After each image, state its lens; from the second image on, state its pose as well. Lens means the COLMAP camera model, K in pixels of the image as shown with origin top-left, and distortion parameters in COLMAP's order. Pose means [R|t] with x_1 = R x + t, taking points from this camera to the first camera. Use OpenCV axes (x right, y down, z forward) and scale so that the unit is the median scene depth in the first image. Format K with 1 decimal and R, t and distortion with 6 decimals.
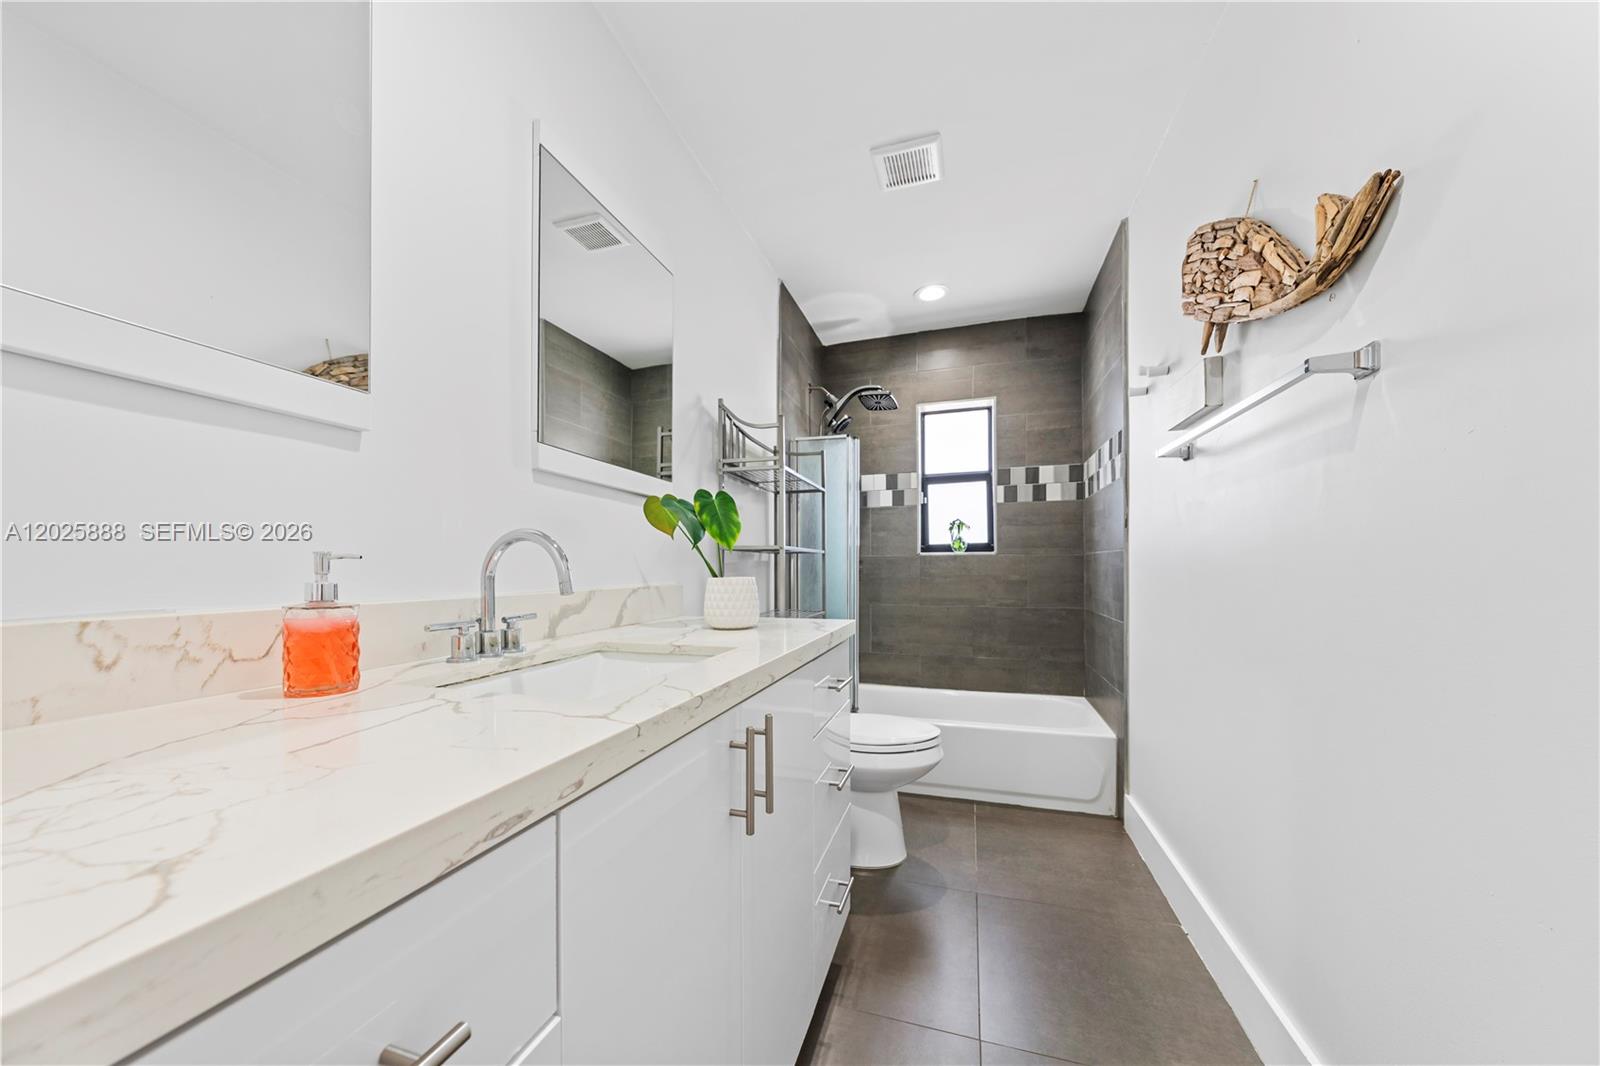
lens RADIAL K [[542.8, 0, 792.1], [0, 542.8, 572.4], [0, 0, 1]] dist [-0.003796, 0.001362]
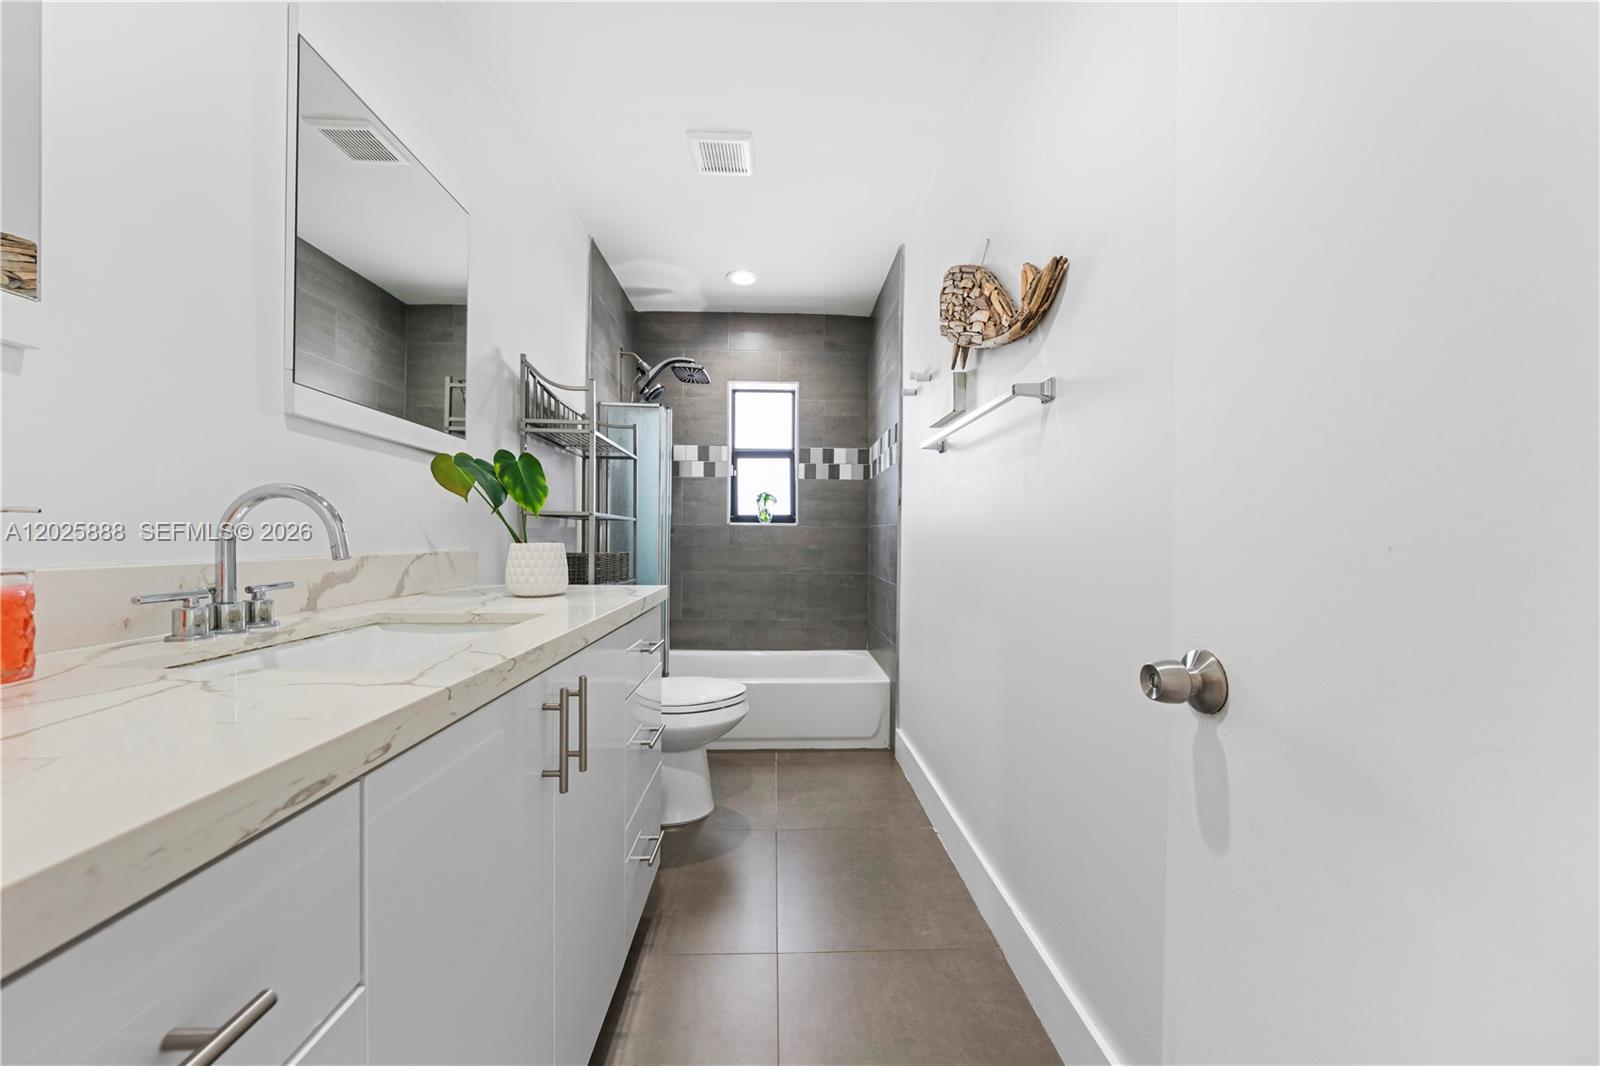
lens RADIAL K [[542.8, 0, 800.1], [0, 542.8, 539.9], [0, 0, 1]] dist [-0.003796, 0.001362]
pose [[0.935352, 0.010968, 0.353548, -0.013660], [-0.009710, 0.999939, -0.005332, 0.003466], [-0.353585, 0.001554, 0.935401, -0.057568]]
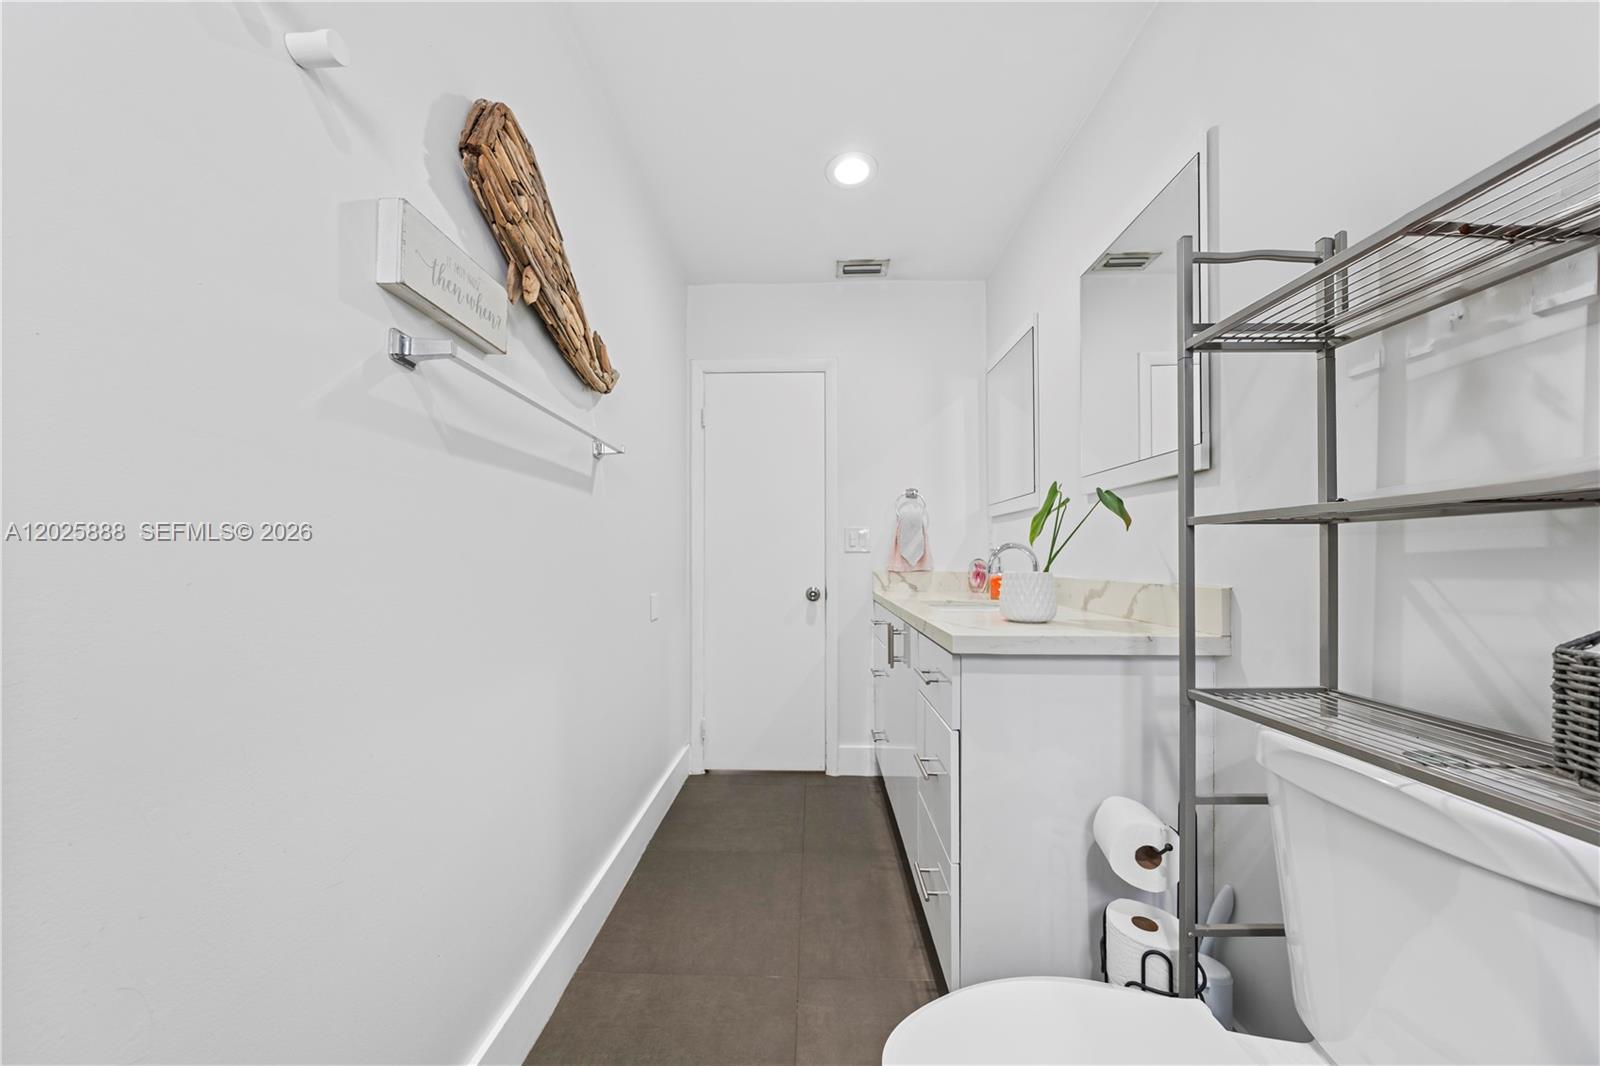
lens RADIAL K [[542.8, 0, 801.1], [0, 542.8, 544.9], [0, 0, 1]] dist [-0.003796, 0.001362]
pose [[-0.958642, -0.001940, -0.284608, 0.461252], [0.002001, 0.999906, -0.013556, -0.022597], [0.284607, -0.013565, -0.958548, 1.461026]]
